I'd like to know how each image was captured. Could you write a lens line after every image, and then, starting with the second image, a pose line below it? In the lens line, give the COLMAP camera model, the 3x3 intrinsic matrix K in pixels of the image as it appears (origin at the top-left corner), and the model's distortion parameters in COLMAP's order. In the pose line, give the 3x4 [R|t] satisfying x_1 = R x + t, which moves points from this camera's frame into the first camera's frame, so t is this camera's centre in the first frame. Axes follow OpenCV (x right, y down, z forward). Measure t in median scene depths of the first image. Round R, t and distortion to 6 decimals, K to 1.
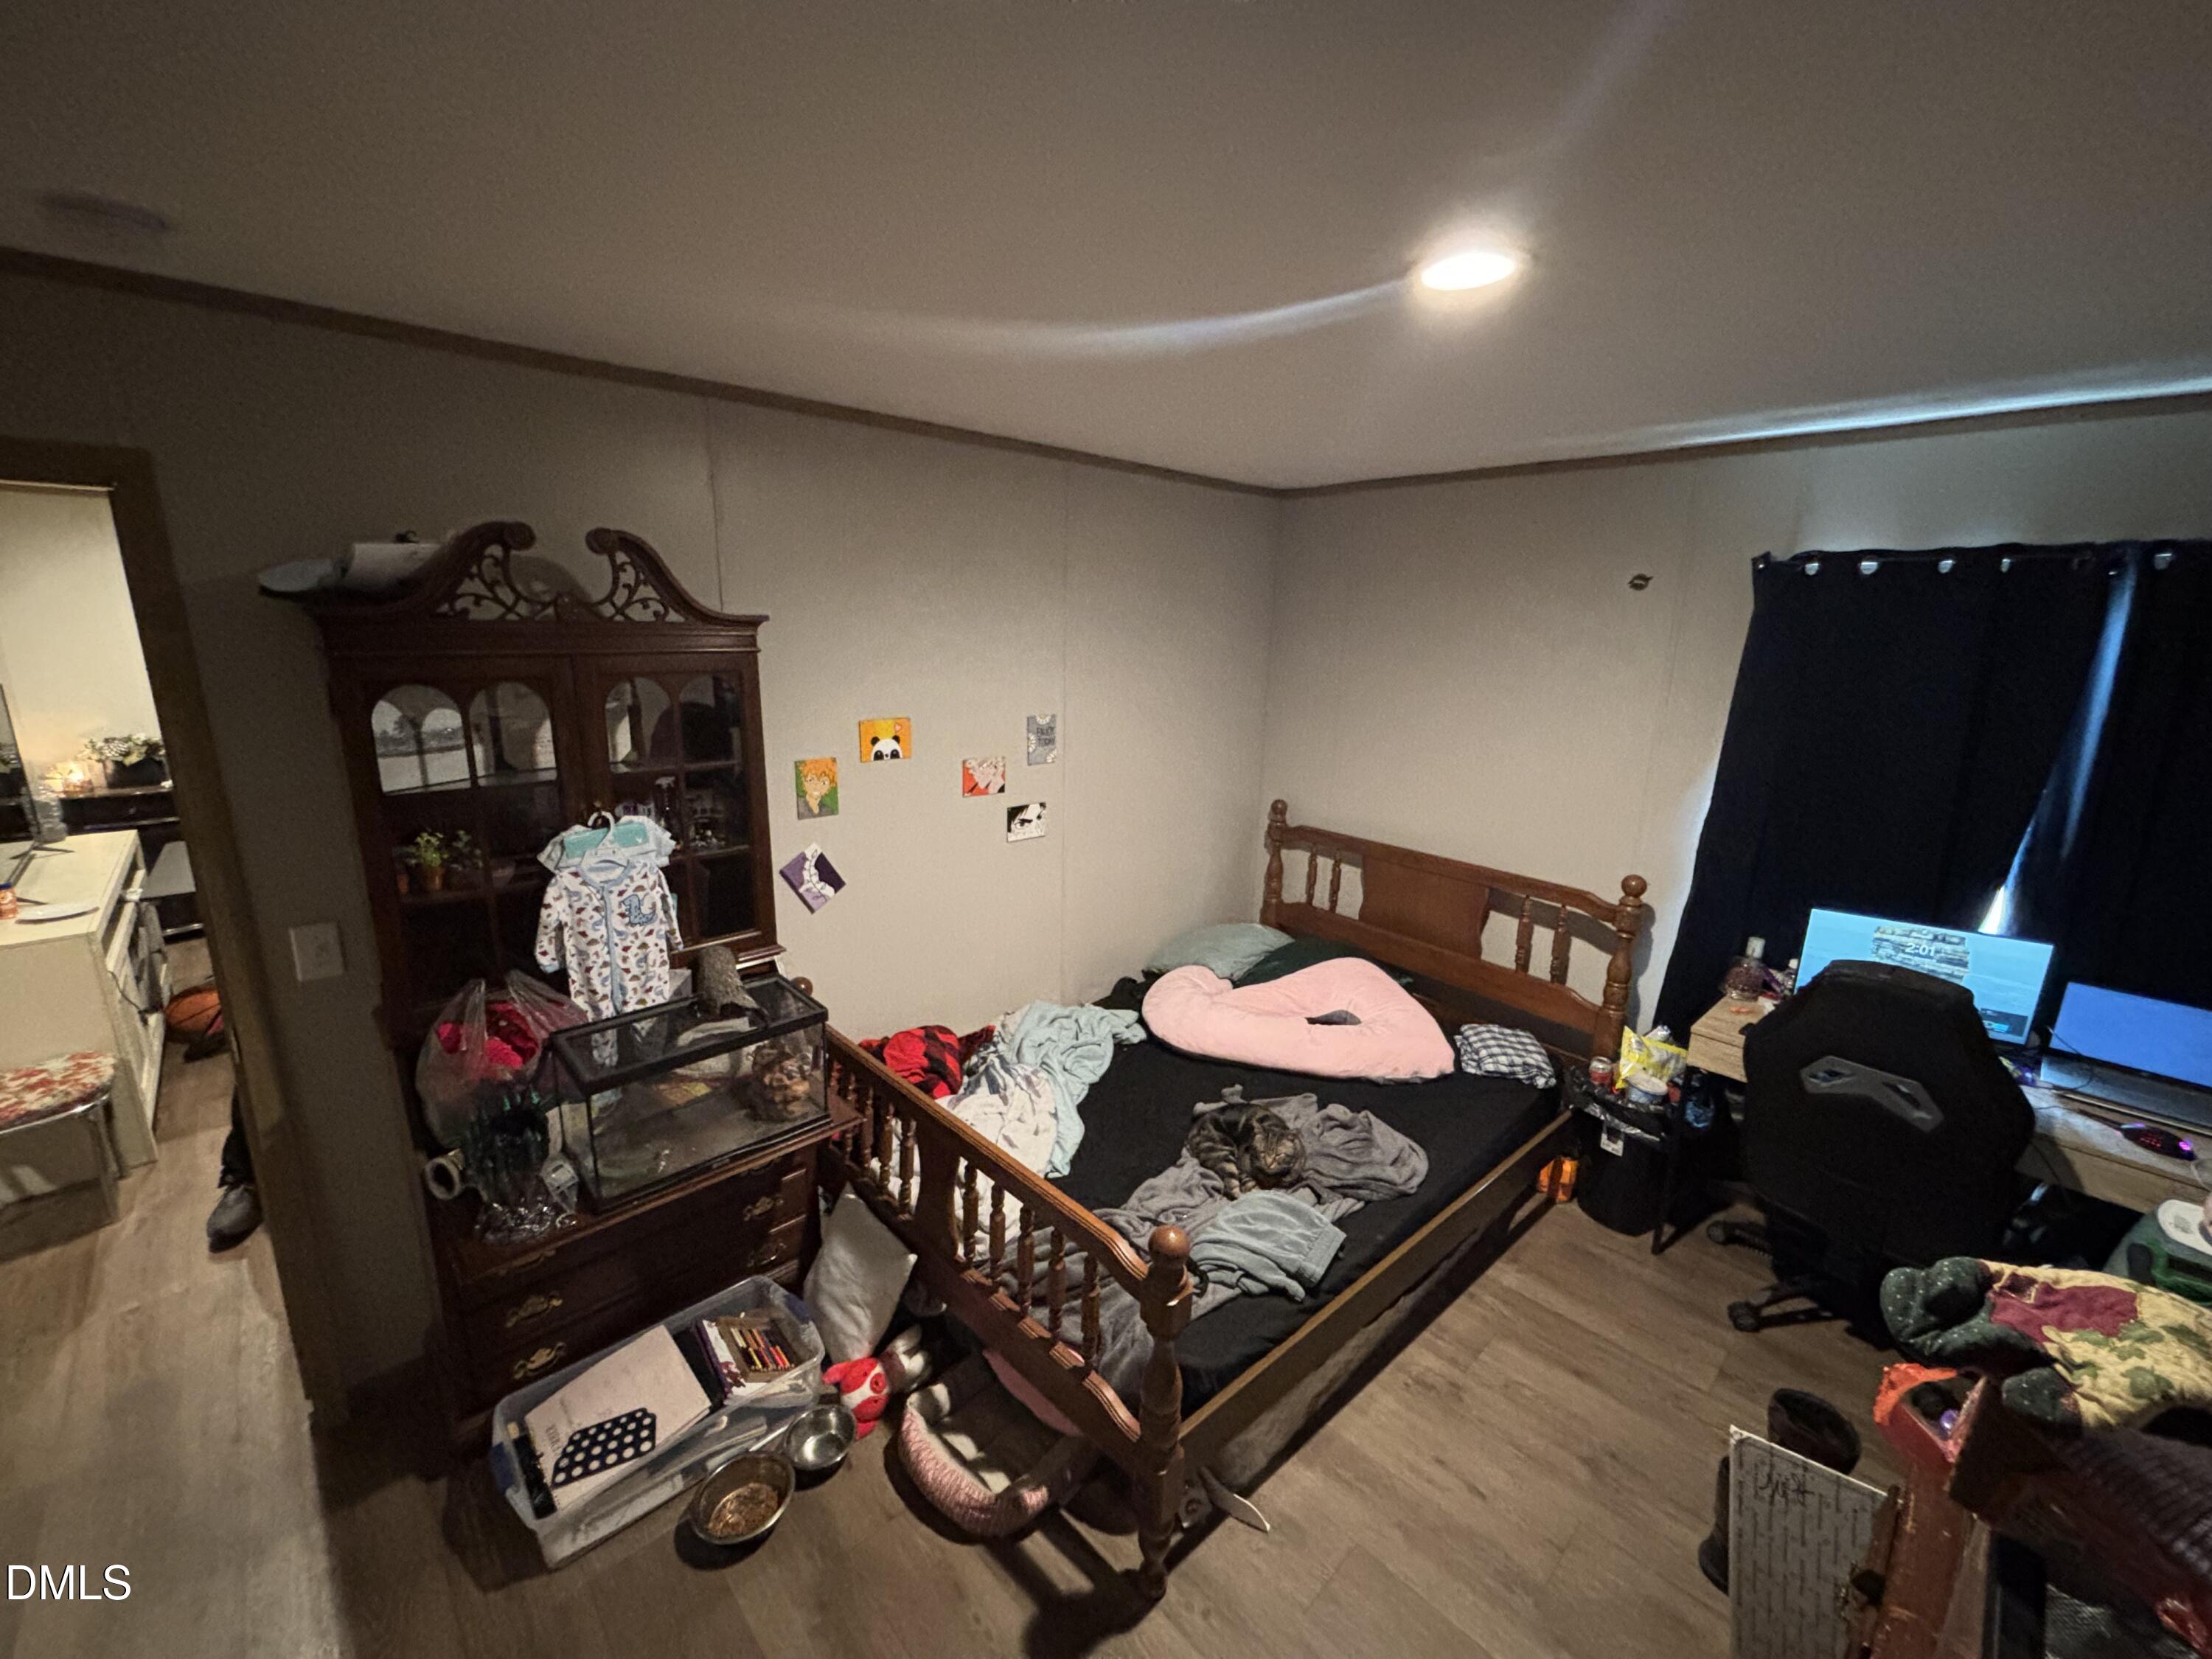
lens RADIAL K [[897.6, 0, 1092.5], [0, 897.6, 833.6], [0, 0, 1]] dist [0.000297, -0.000511]
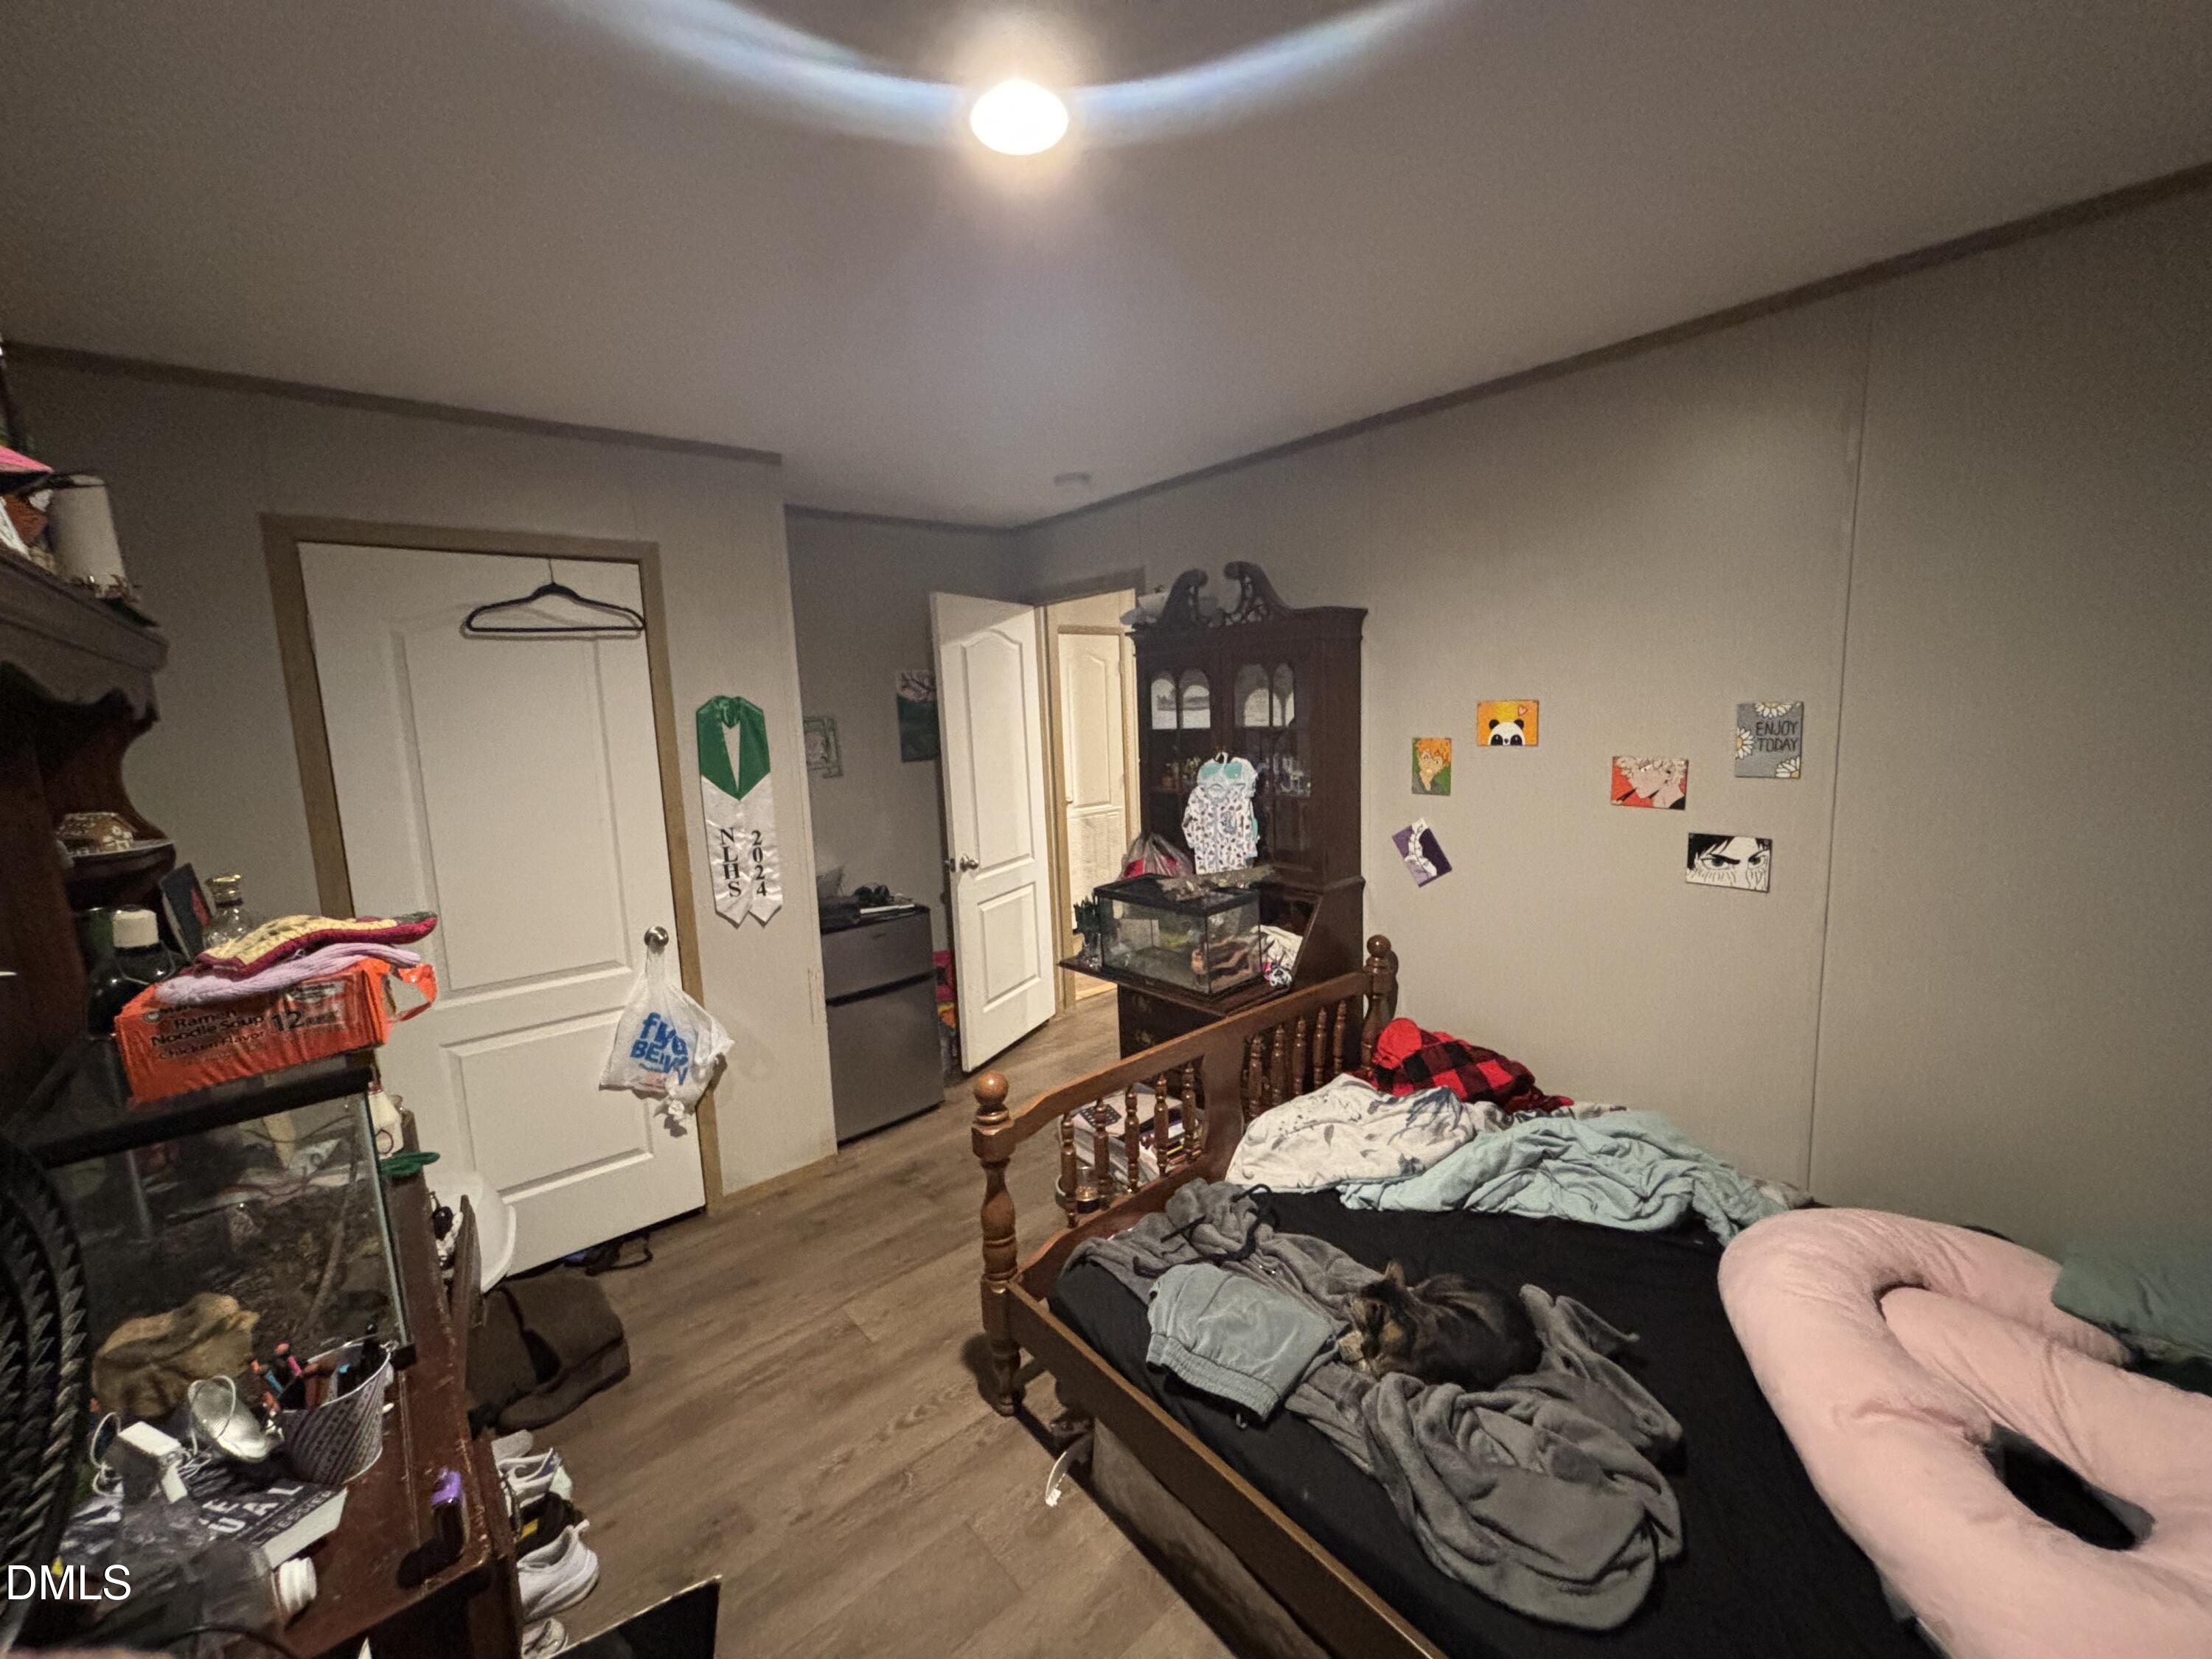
lens RADIAL K [[897.6, 0, 1091.4], [0, 897.6, 827.7], [0, 0, 1]] dist [0.000297, -0.000511]
pose [[-0.062131, 0.120004, -0.990827, 0.745489], [-0.189223, 0.973324, 0.129750, -0.041534], [0.979966, 0.195549, -0.037766, 0.663733]]
